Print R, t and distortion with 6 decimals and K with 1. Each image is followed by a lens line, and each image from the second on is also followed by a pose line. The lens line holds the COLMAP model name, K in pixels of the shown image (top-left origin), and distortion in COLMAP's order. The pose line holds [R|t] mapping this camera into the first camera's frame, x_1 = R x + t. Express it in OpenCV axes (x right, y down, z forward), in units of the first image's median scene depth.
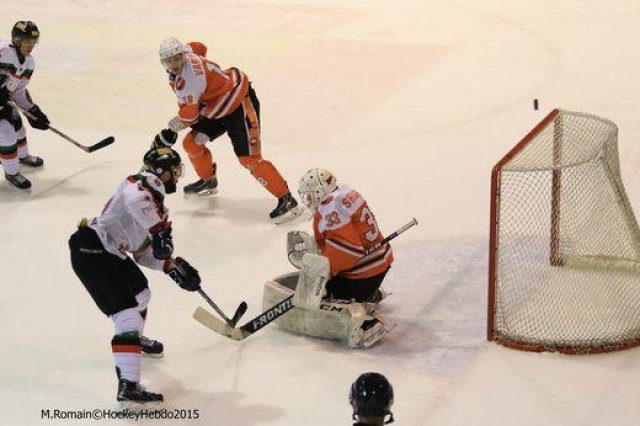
lens RADIAL K [[4125.2, 0, 318.3], [0, 4125.2, 211.8], [0, 0, 1]] dist [0.211736, 0.000000]
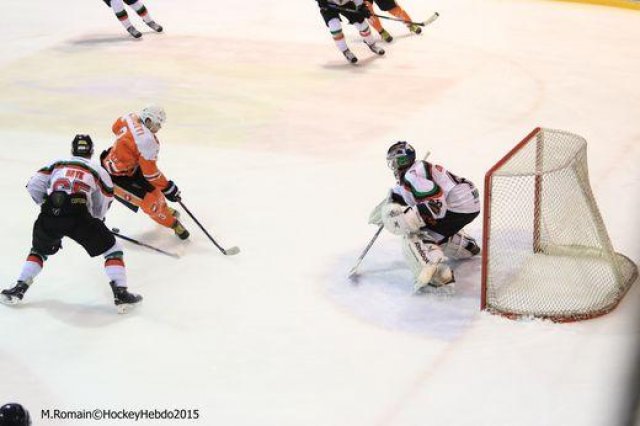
lens RADIAL K [[4125.2, 0, 319.3], [0, 4125.2, 214.4], [0, 0, 1]] dist [0.211736, 0.000000]
pose [[0.999908, 0.012790, 0.004441, -0.014146], [-0.012778, 0.999915, -0.002742, 0.005995], [-0.004476, 0.002685, 0.999986, -0.254631]]
